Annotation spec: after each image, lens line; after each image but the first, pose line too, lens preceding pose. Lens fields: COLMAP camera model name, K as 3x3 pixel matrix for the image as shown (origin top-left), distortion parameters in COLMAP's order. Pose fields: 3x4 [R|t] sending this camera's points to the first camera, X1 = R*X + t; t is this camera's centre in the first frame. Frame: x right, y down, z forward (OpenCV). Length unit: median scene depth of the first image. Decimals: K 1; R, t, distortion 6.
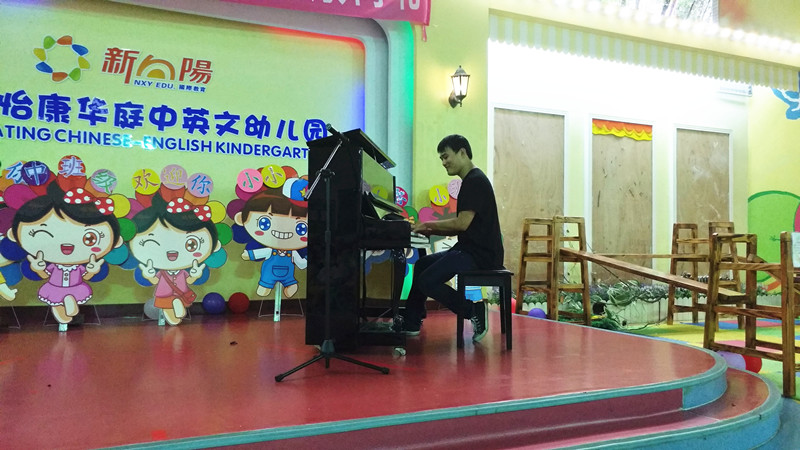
lens RADIAL K [[593.7, 0, 388.9], [0, 593.7, 232.3], [0, 0, 1]] dist [0.019177, 0.013946]
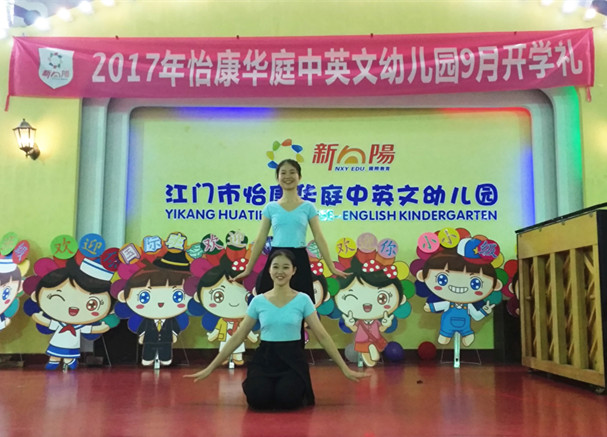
lens RADIAL K [[593.7, 0, 335.4], [0, 593.7, 237.4], [0, 0, 1]] dist [0.052178, -0.064469]
pose [[0.923832, -0.052628, -0.379162, 0.036016], [0.017803, 0.995339, -0.094776, 0.008812], [0.382383, 0.080807, 0.920464, -0.128542]]
